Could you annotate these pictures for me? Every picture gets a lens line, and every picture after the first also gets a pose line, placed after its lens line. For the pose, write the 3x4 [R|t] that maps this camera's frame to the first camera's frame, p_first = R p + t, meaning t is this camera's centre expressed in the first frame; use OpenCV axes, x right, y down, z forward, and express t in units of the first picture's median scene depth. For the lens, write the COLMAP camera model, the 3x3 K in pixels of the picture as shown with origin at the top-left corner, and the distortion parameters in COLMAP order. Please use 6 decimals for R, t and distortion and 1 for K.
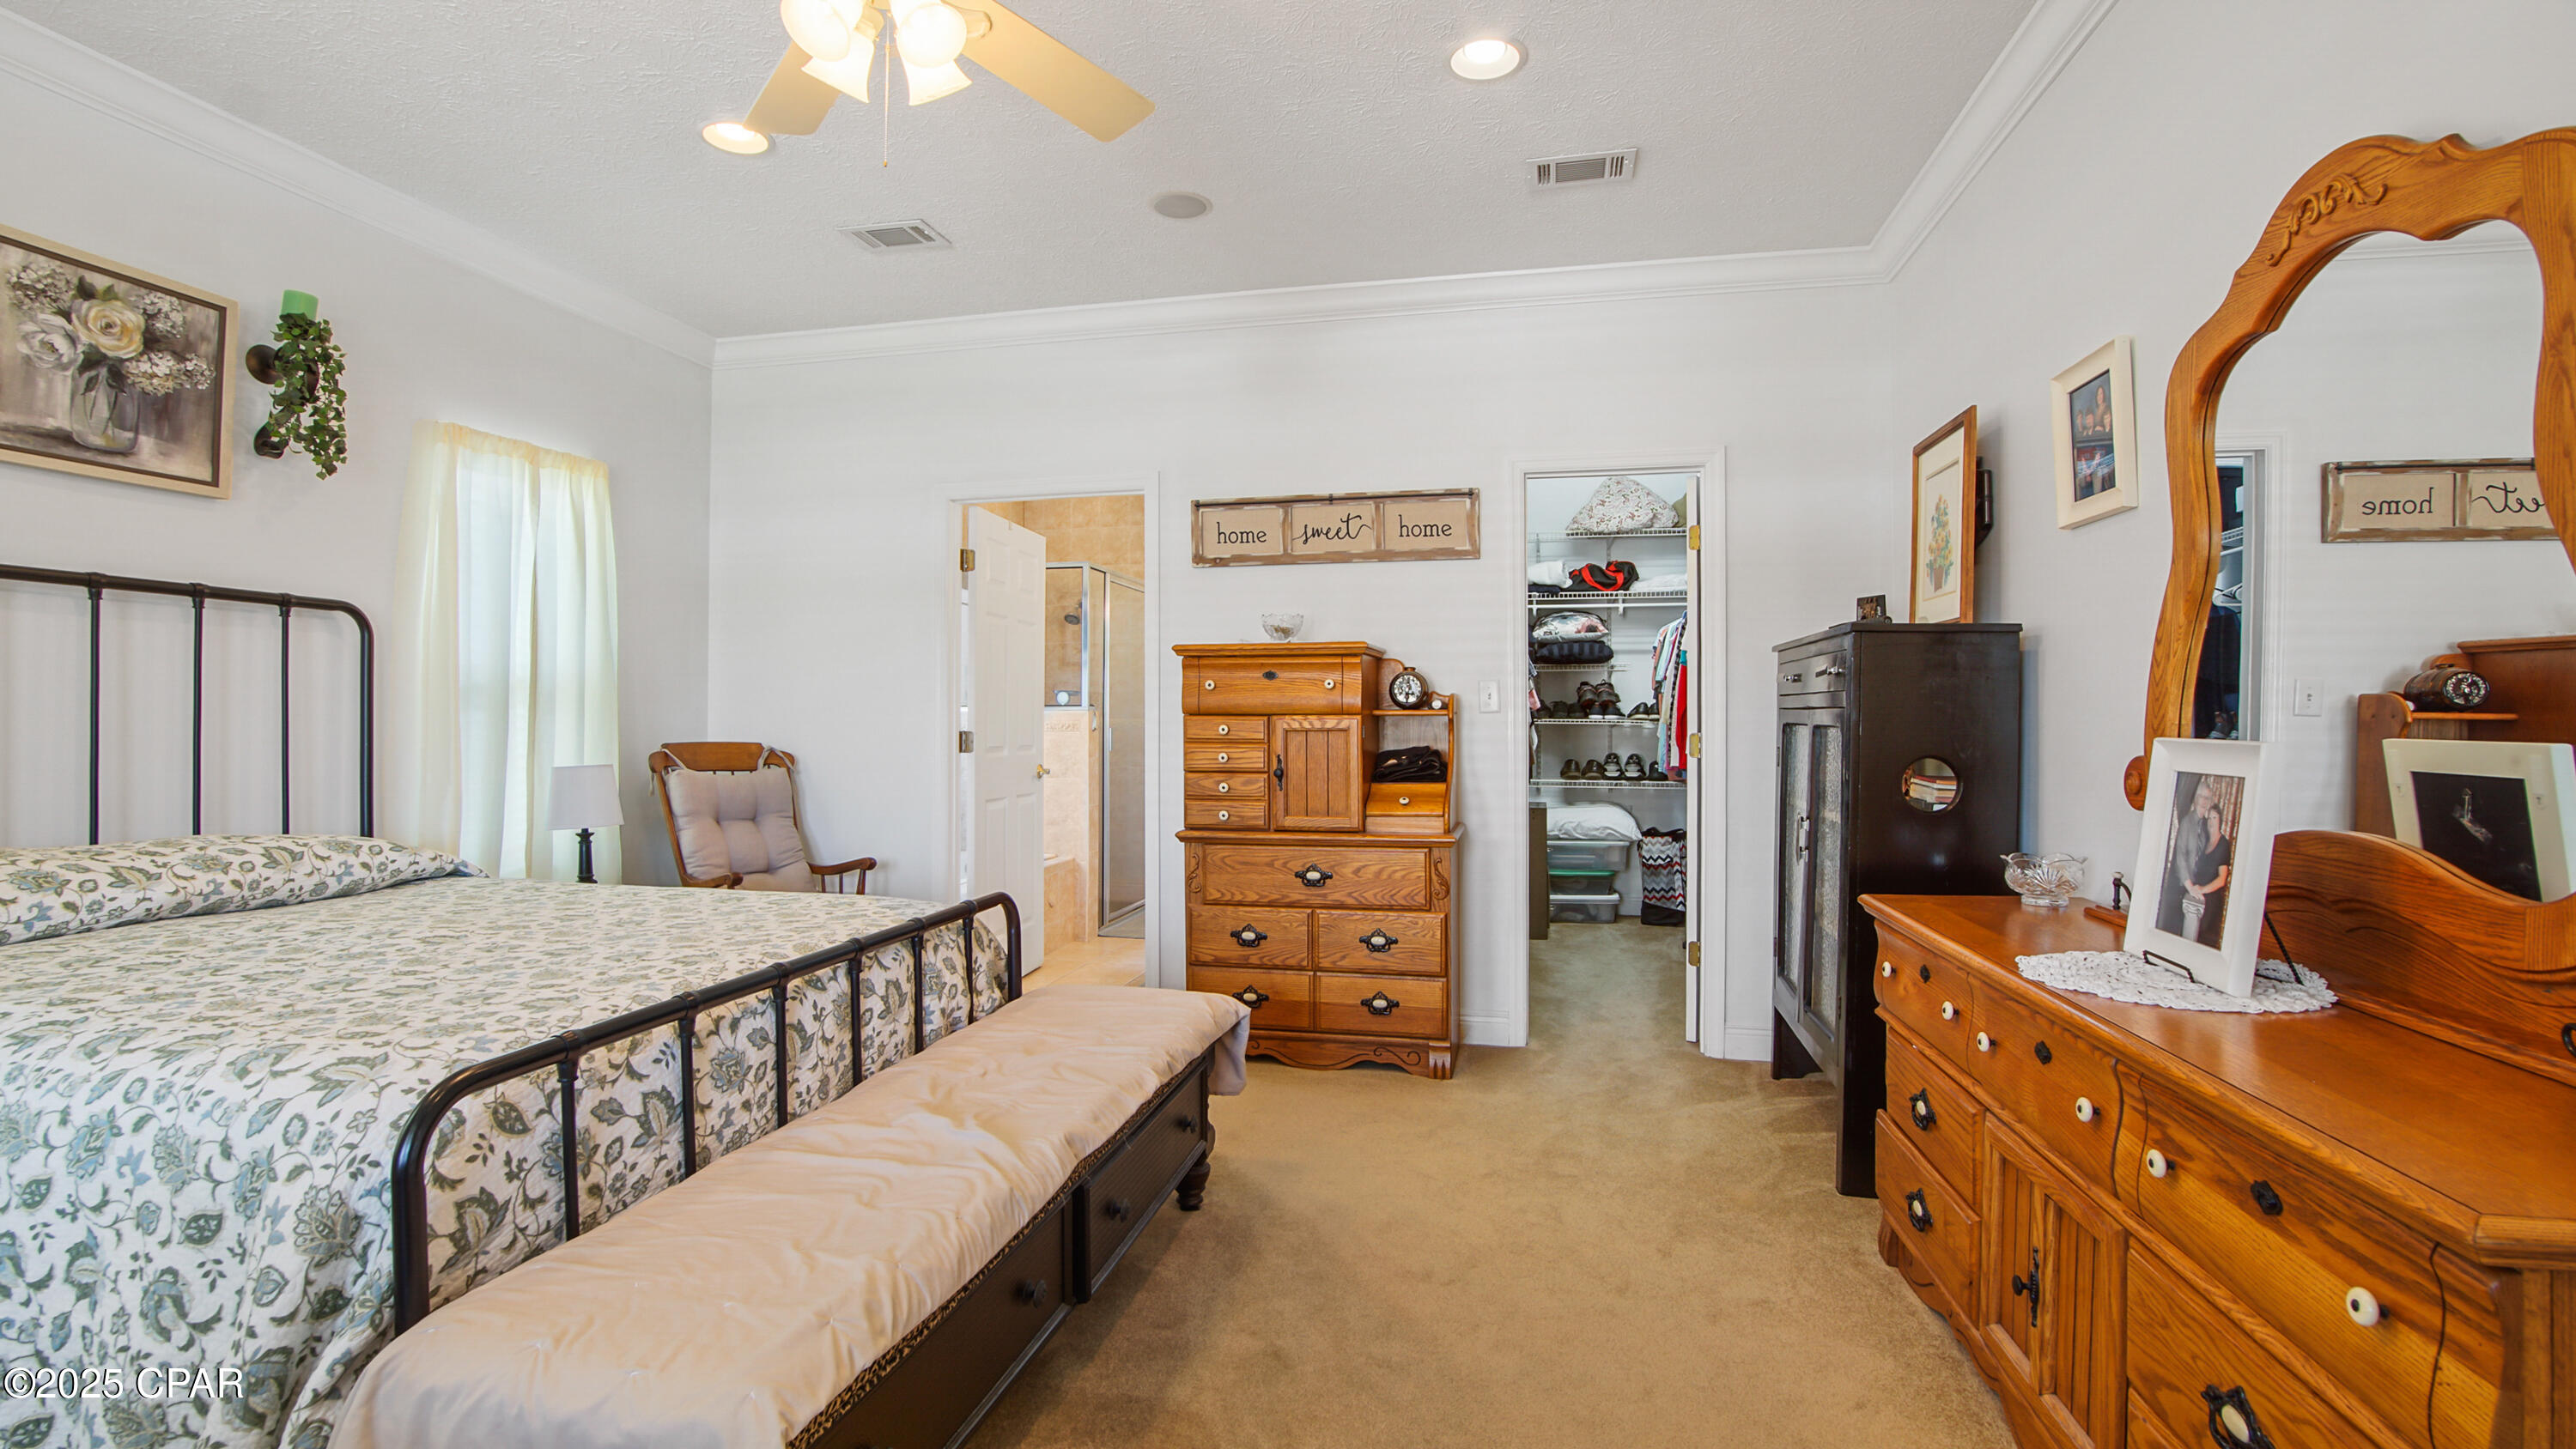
lens RADIAL K [[1173.9, 0, 1281.2], [0, 1173.9, 702.6], [0, 0, 1]] dist [-0.031192, 0.004611]
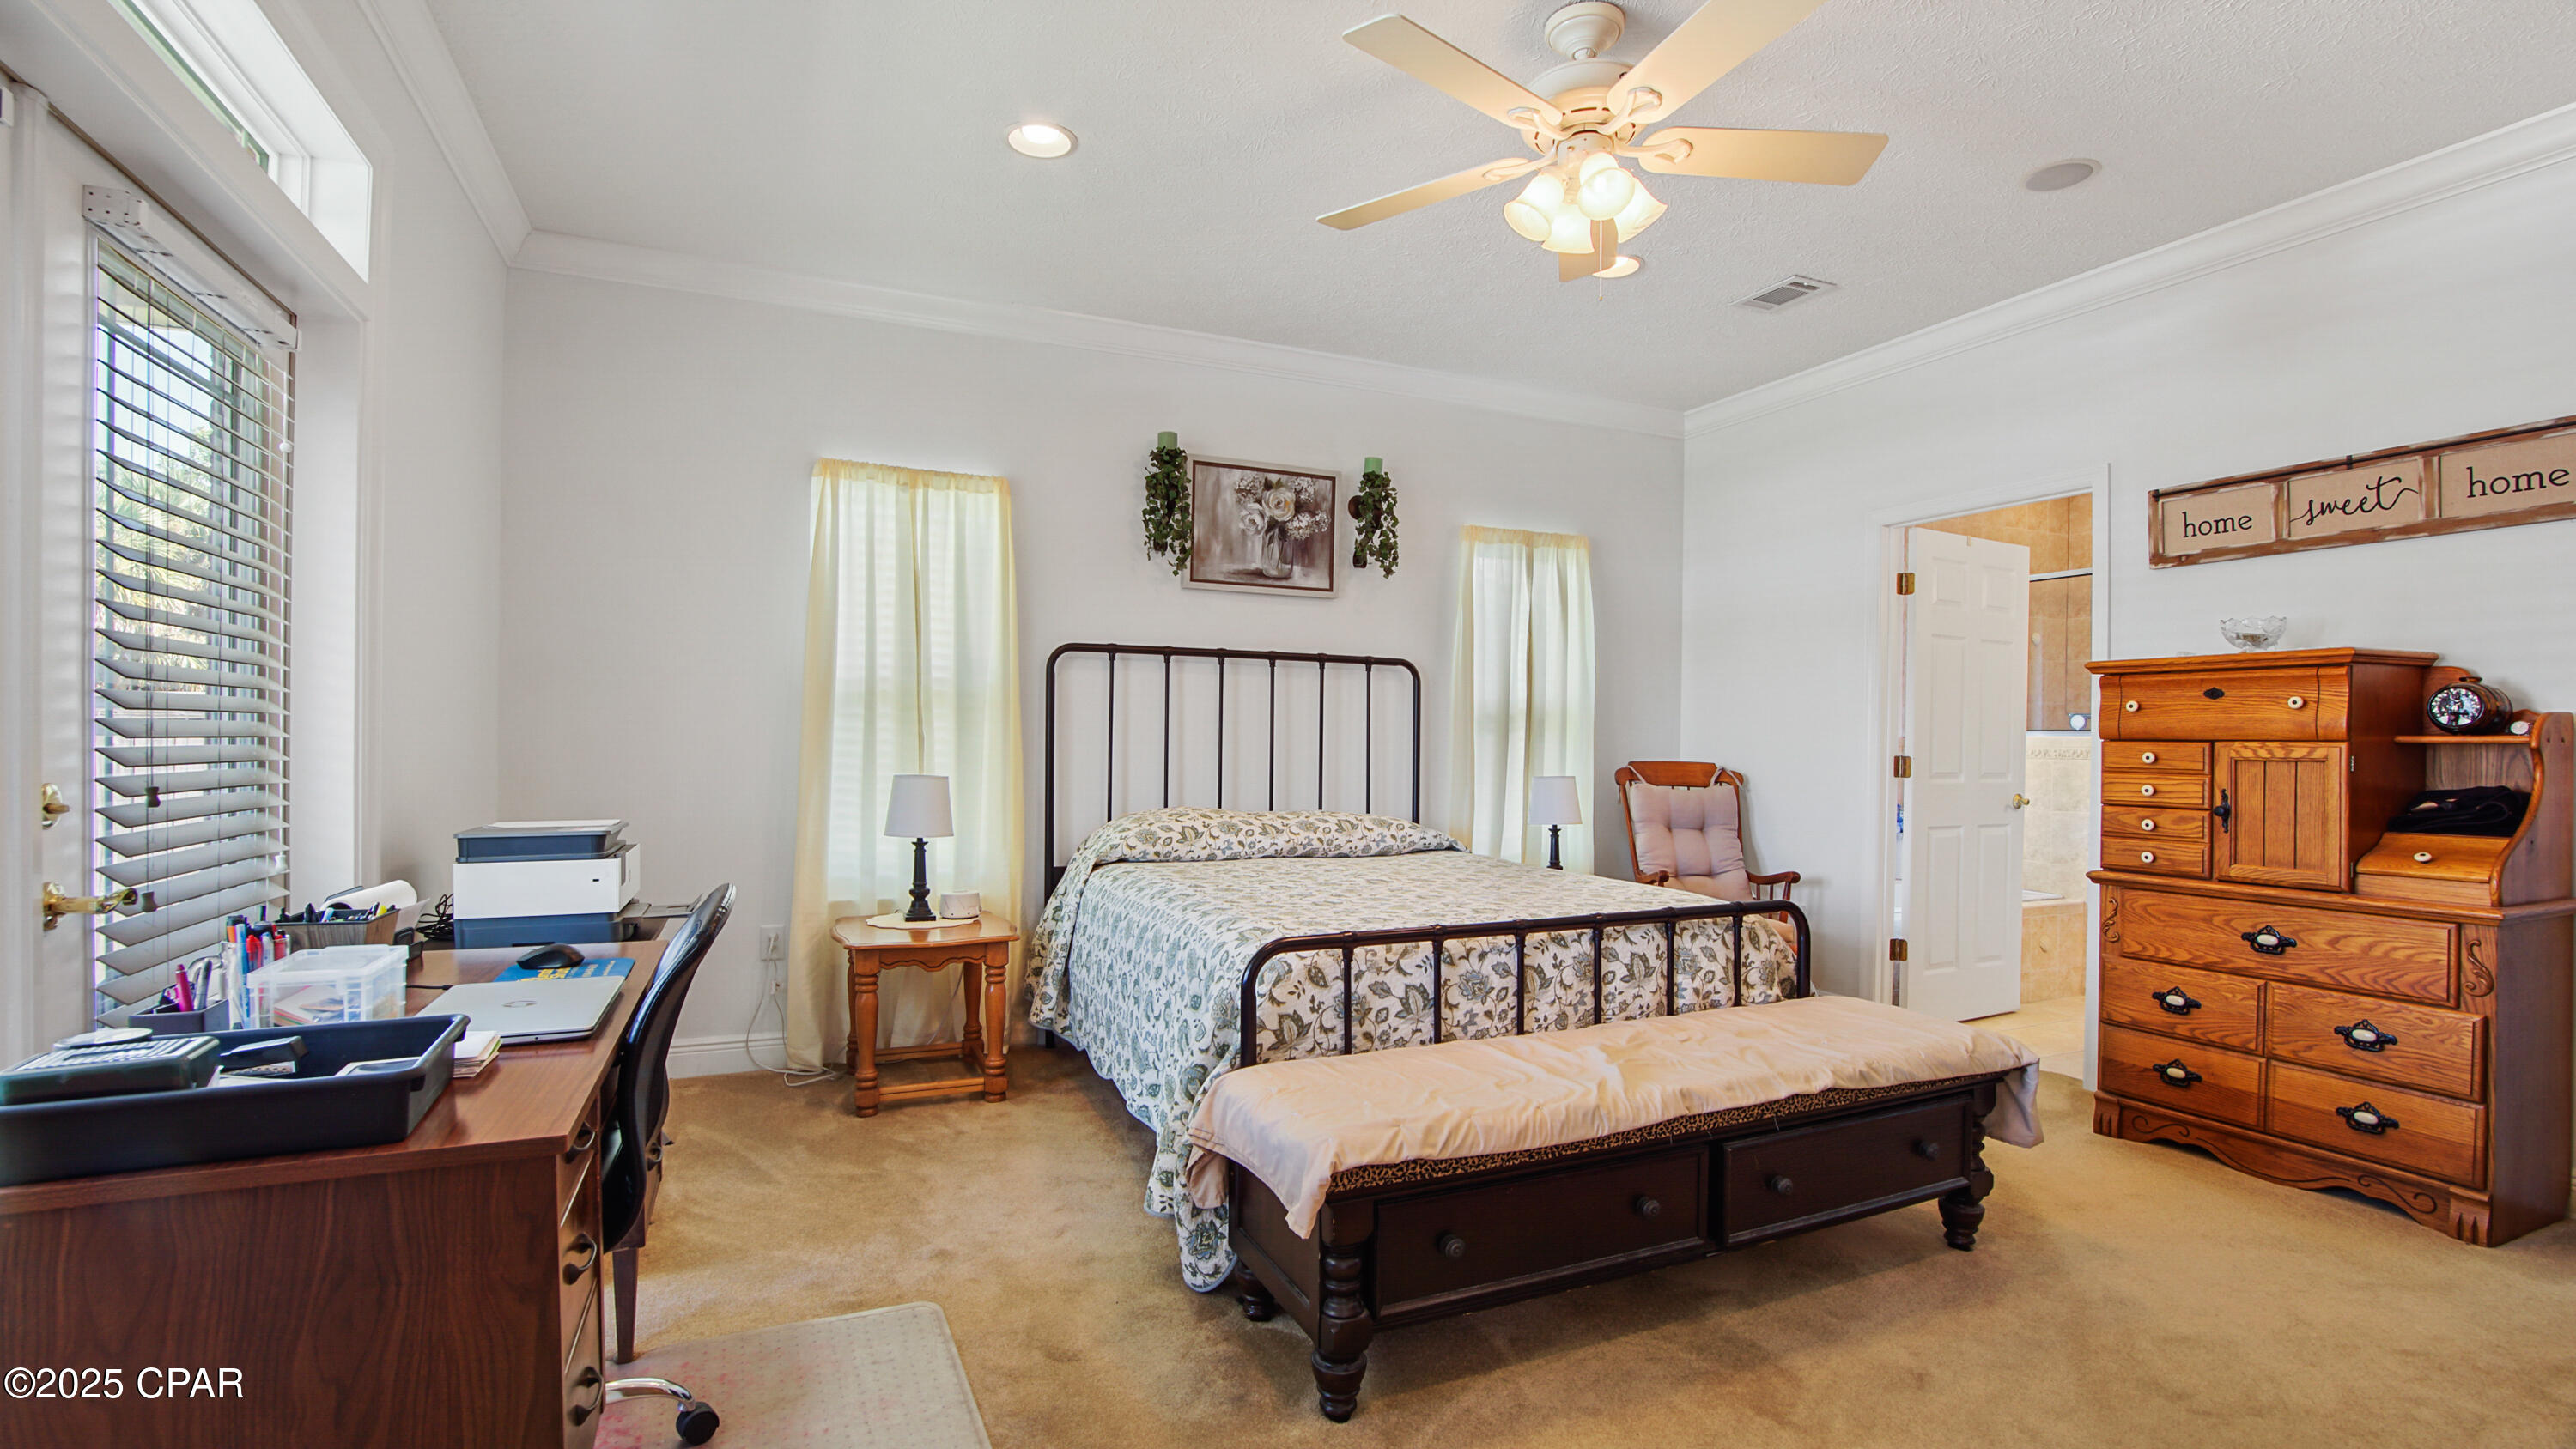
lens RADIAL K [[1173.9, 0, 1273.1], [0, 1173.9, 734.5], [0, 0, 1]] dist [-0.031192, 0.004611]
pose [[0.589691, 0.002890, -0.807624, 0.307969], [0.001268, 0.999989, 0.004504, 0.001702], [0.807628, -0.003679, 0.589681, -0.022032]]
